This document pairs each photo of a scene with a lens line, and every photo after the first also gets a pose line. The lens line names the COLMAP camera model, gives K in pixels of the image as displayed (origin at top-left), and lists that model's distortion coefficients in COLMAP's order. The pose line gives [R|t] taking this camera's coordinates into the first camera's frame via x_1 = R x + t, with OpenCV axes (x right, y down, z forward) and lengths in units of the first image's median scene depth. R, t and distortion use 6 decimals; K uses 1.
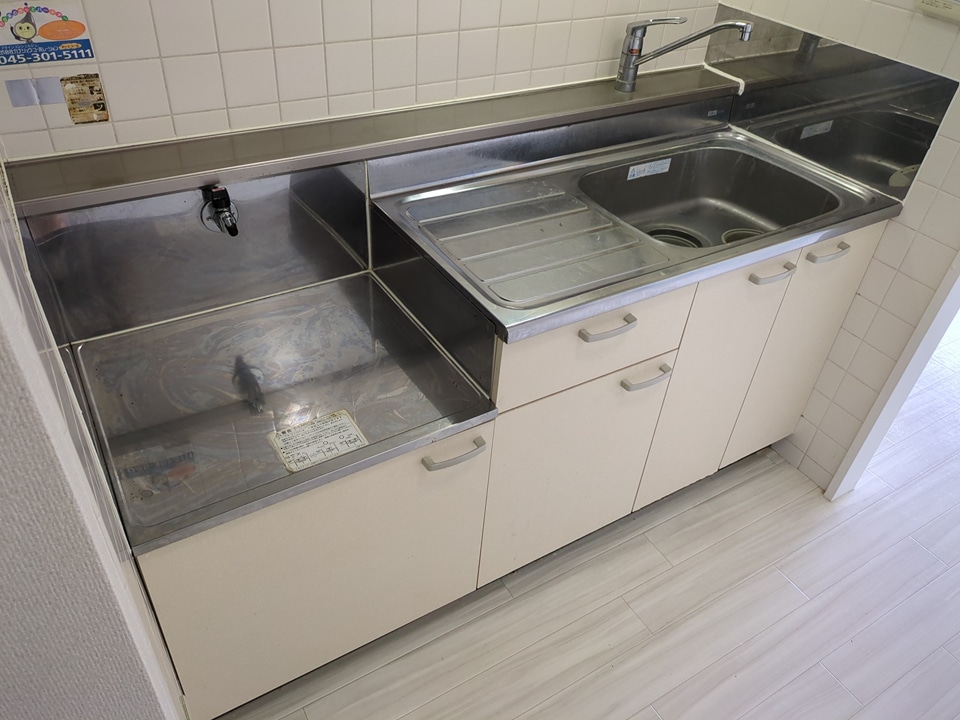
lens RADIAL K [[721.0, 0, 476.2], [0, 721.0, 350.5], [0, 0, 1]] dist [0.020255, 0.001757]
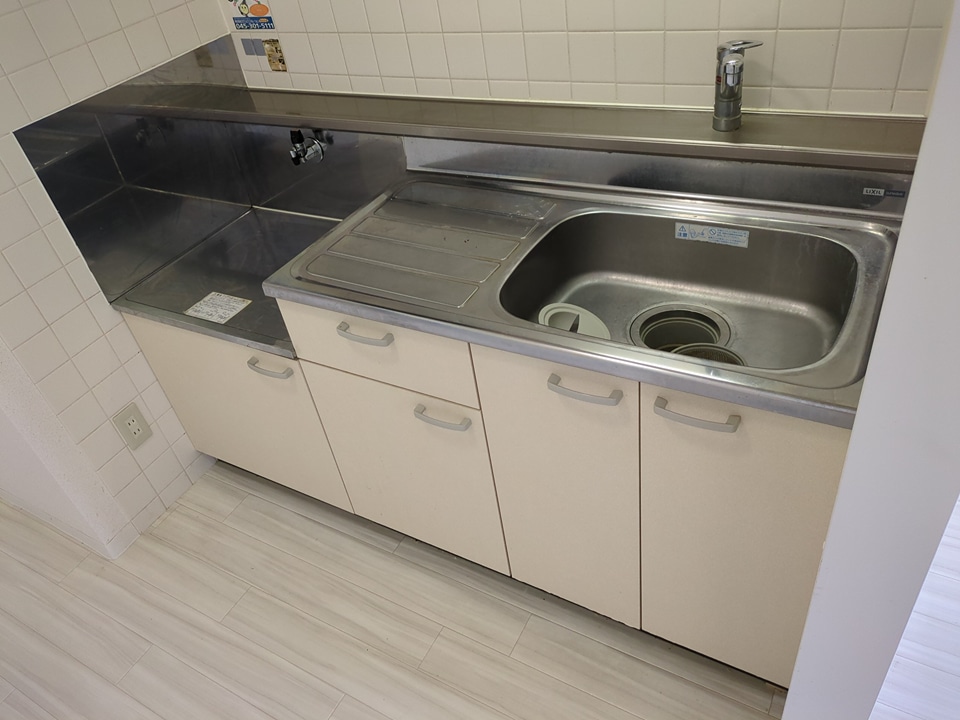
lens RADIAL K [[712.2, 0, 481.4], [0, 712.2, 356.4], [0, 0, 1]] dist [0.025805, -0.014918]
pose [[0.470151, 0.437774, -0.766363, 1.107554], [-0.390234, 0.881938, 0.264393, -0.354028], [0.791629, 0.174756, 0.585478, 0.567320]]
